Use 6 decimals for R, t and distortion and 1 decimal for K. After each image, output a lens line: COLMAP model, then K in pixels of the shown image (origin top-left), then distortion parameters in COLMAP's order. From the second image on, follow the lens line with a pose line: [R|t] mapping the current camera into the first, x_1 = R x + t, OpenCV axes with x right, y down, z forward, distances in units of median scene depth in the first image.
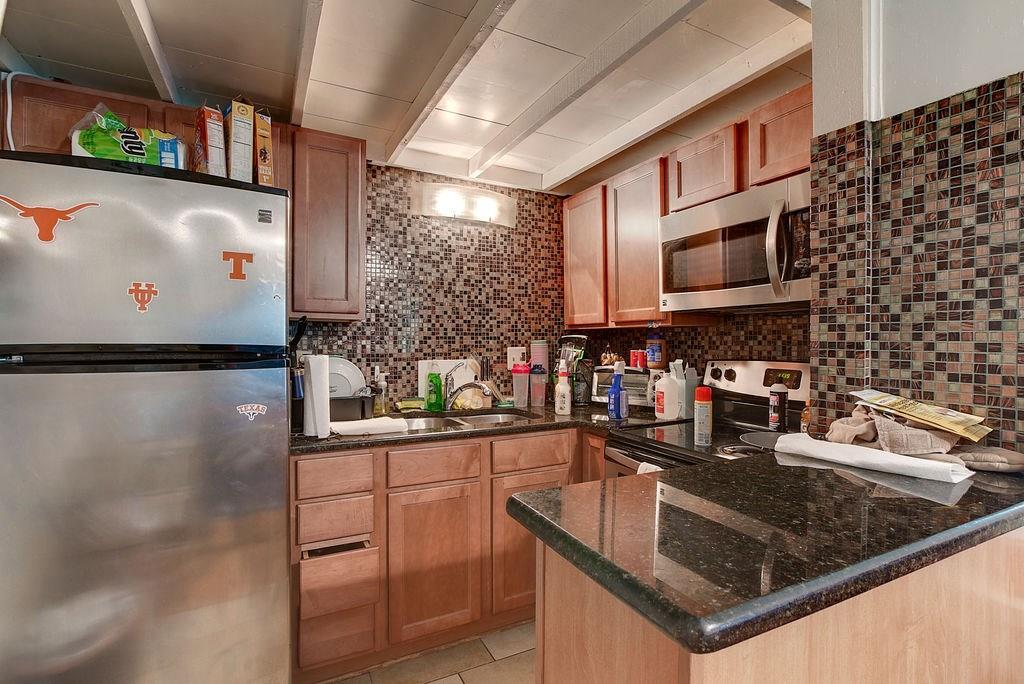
lens RADIAL K [[485.1, 0, 512.0], [0, 485.1, 342.0], [0, 0, 1]] dist [0.000902, -0.000332]
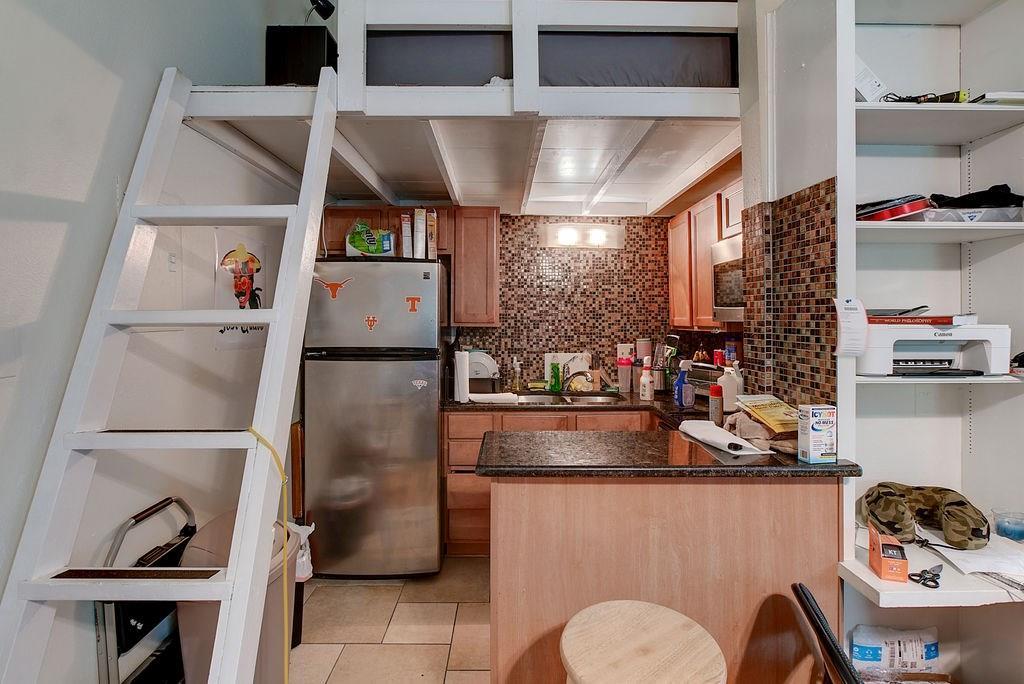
lens RADIAL K [[481.1, 0, 508.1], [0, 481.1, 318.1], [0, 0, 1]] dist [-0.000050, -0.000084]
pose [[0.895882, -0.003004, -0.444282, 0.324374], [0.000093, 0.999978, -0.006575, -0.053415], [0.444292, 0.005849, 0.895863, -0.269174]]
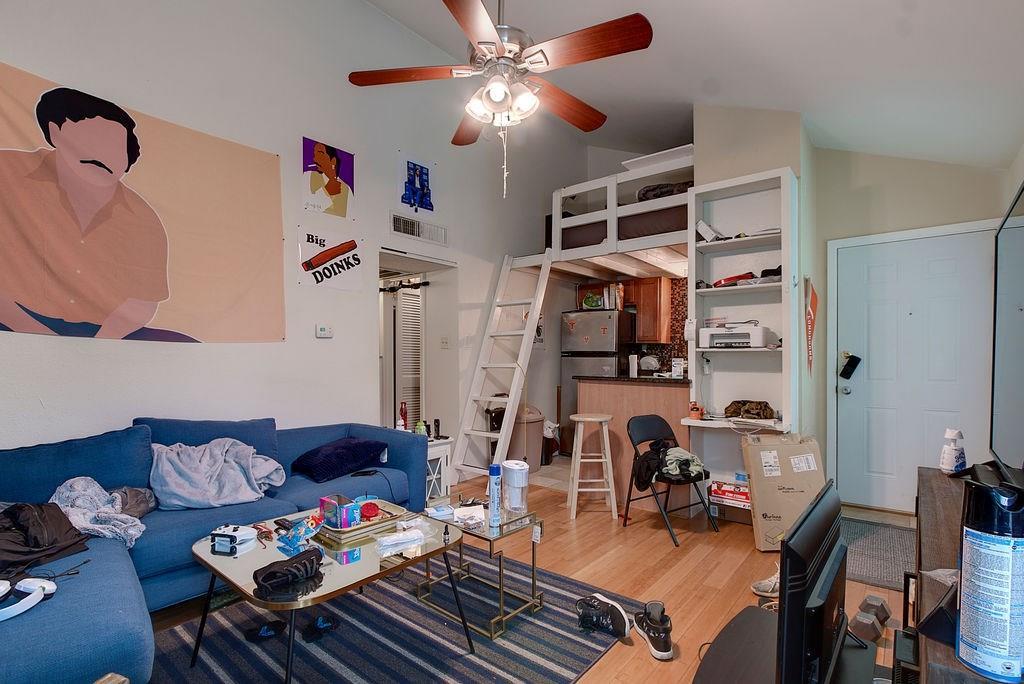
lens RADIAL K [[487.3, 0, 512.8], [0, 487.3, 357.7], [0, 0, 1]] dist [-0.000202, -0.000091]
pose [[0.395415, -0.003081, -0.918497, 1.562167], [-0.011011, 0.999907, -0.008094, 0.055425], [0.918436, 0.013314, 0.395344, -0.686104]]
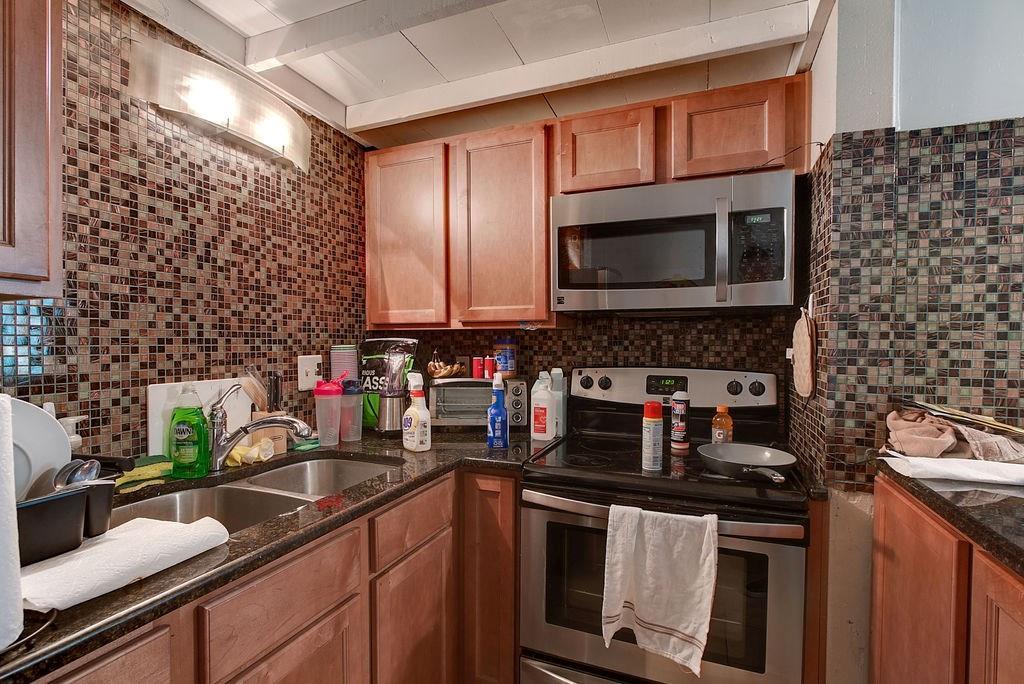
lens RADIAL K [[479.6, 0, 512.1], [0, 479.6, 349.4], [0, 0, 1]] dist [-0.004128, -0.000558]
pose [[0.751356, -0.007191, 0.659857, -0.242418], [-0.000378, 0.999936, 0.011328, -0.005669], [-0.659896, -0.008761, 0.751306, 0.367944]]
